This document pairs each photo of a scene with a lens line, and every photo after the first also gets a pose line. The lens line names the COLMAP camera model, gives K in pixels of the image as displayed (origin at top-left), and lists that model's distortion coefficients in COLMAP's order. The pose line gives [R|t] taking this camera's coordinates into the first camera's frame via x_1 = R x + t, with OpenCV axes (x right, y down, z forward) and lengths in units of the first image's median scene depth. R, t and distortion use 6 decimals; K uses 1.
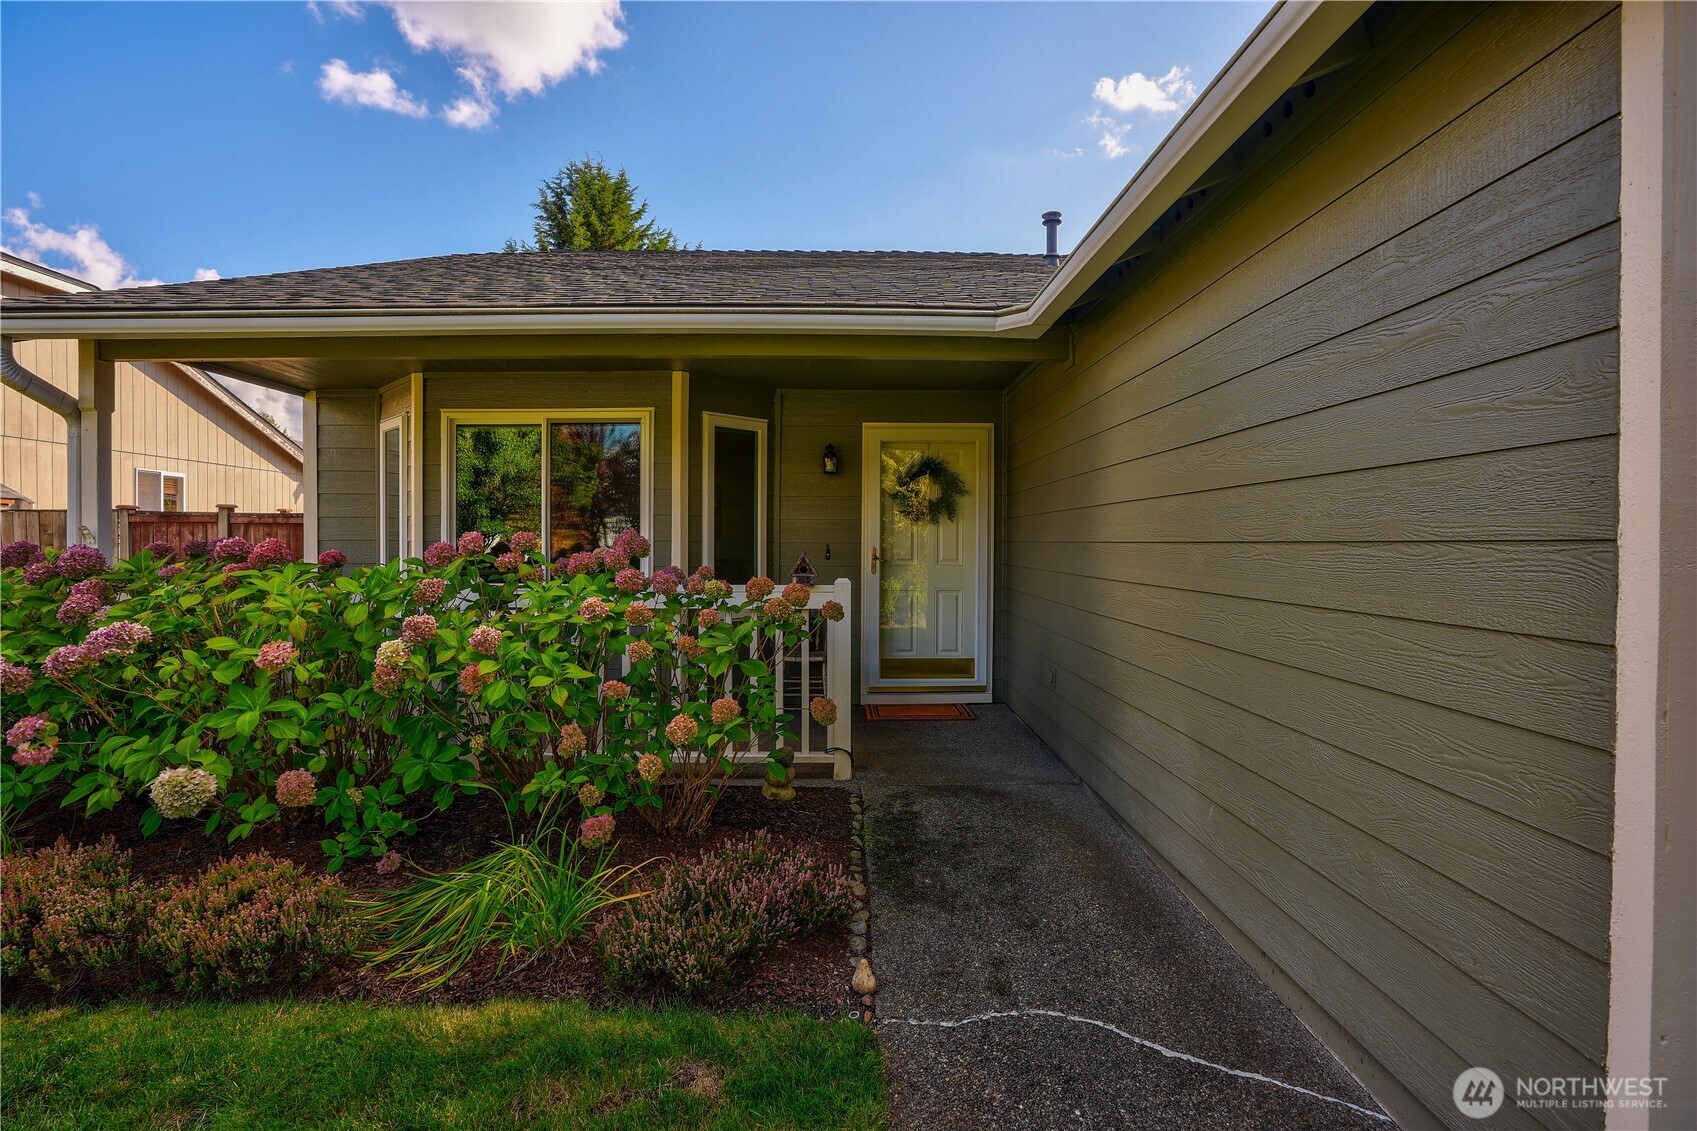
lens RADIAL K [[783.3, 0, 852.4], [0, 783.3, 554.3], [0, 0, 1]] dist [-0.072928, 0.029210]
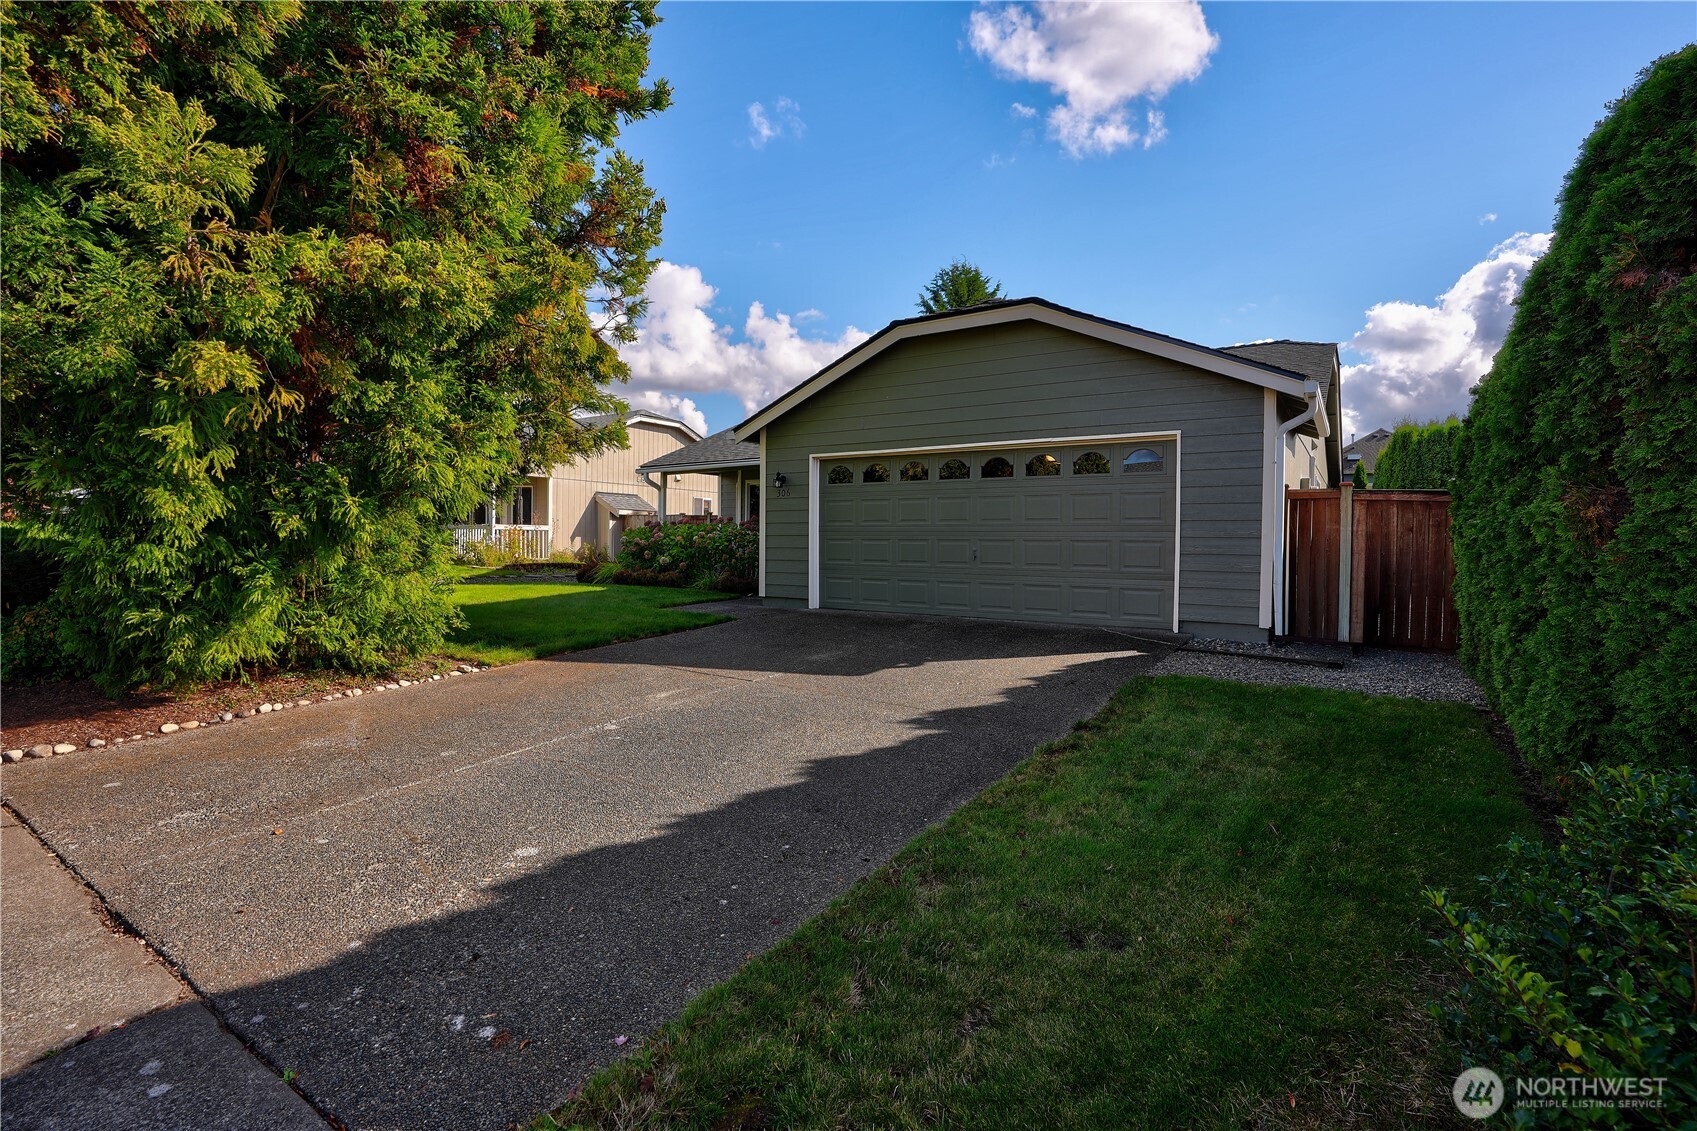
lens RADIAL K [[783.3, 0, 852.4], [0, 783.3, 554.3], [0, 0, 1]] dist [-0.072928, 0.029210]
pose [[0.812932, 0.009511, -0.582280, 1.929047], [-0.010088, 0.999947, 0.002250, 0.122282], [0.582271, 0.004045, 0.812985, -1.549409]]
